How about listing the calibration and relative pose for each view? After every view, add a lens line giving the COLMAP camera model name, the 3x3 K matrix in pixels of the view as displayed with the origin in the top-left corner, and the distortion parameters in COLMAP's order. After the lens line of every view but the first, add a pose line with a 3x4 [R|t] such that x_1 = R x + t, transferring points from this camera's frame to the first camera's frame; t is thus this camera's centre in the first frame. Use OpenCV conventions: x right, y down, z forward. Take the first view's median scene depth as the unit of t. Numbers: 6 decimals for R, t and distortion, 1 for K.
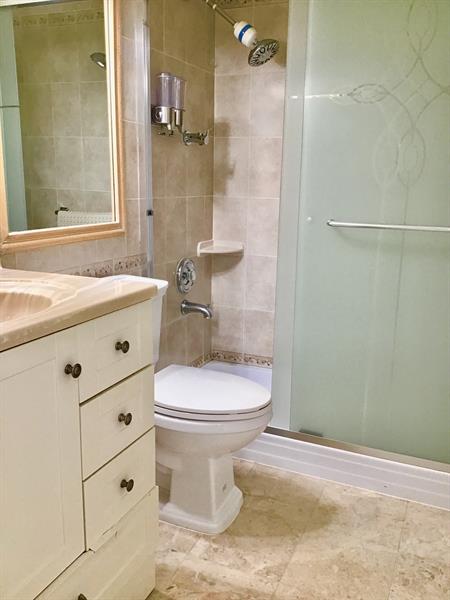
lens RADIAL K [[539.3, 0, 228.0], [0, 539.3, 301.5], [0, 0, 1]] dist [0.076758, -0.091282]
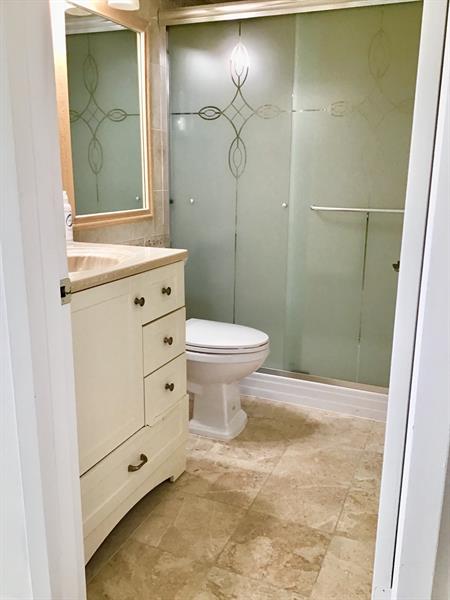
lens RADIAL K [[539.3, 0, 220.8], [0, 539.3, 296.9], [0, 0, 1]] dist [0.076758, -0.091282]
pose [[0.999928, -0.007539, -0.009367, -0.024731], [0.007607, 0.999945, 0.007254, 0.064441], [0.009312, -0.007325, 0.999930, -0.333314]]
